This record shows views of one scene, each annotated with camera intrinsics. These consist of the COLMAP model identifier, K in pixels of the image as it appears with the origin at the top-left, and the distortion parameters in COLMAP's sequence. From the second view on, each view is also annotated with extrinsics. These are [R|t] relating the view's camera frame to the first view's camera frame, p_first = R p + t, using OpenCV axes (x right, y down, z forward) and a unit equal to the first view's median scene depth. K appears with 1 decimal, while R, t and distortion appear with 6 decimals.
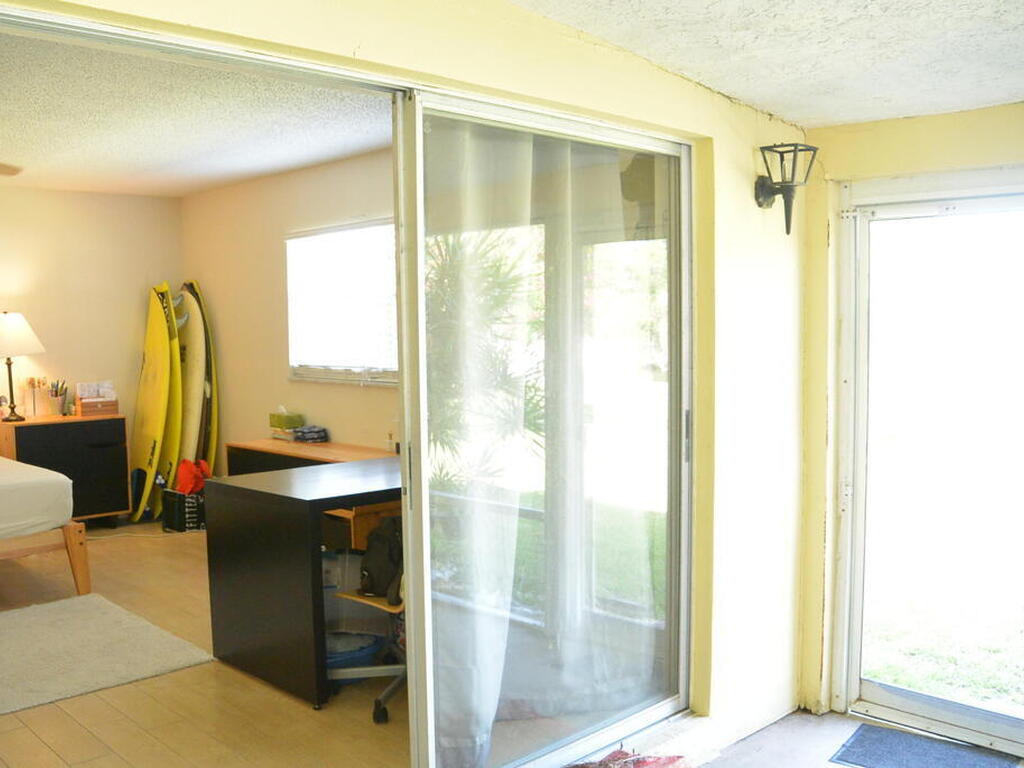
lens RADIAL K [[973.3, 0, 505.7], [0, 973.3, 404.4], [0, 0, 1]] dist [-0.156211, 0.095341]
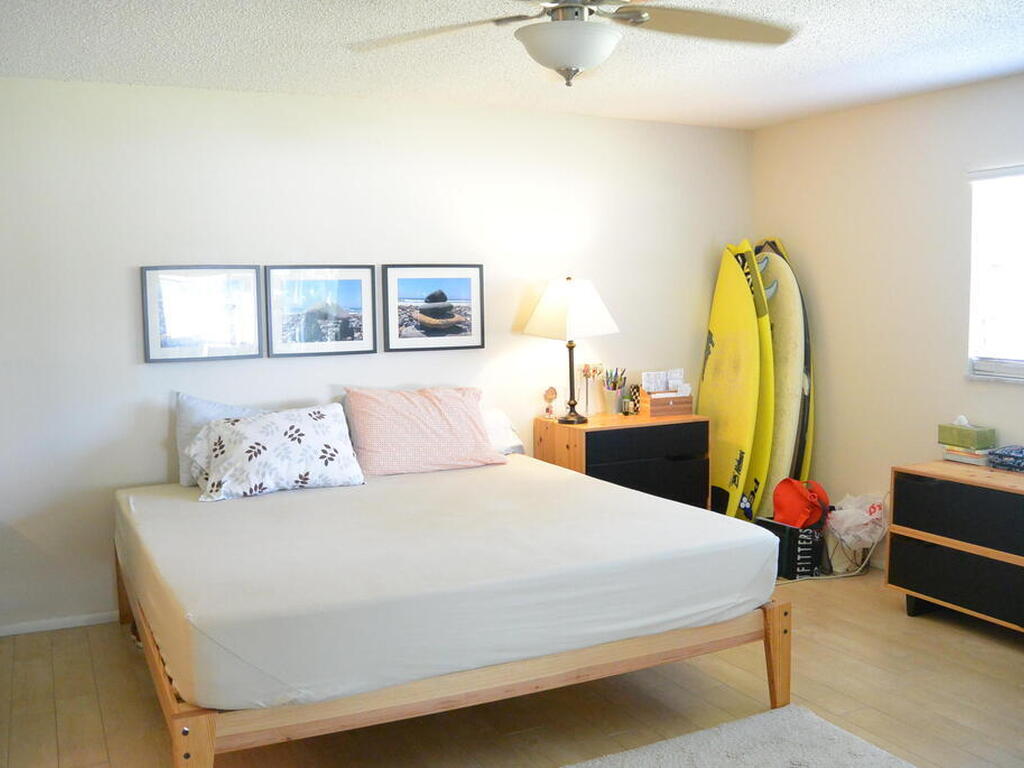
lens RADIAL K [[973.3, 0, 505.7], [0, 973.3, 404.4], [0, 0, 1]] dist [-0.156211, 0.095341]
pose [[0.951594, 0.031558, -0.305732, -0.322667], [-0.021457, 0.999109, 0.036343, -0.023157], [0.306606, -0.028024, 0.951424, 0.228616]]
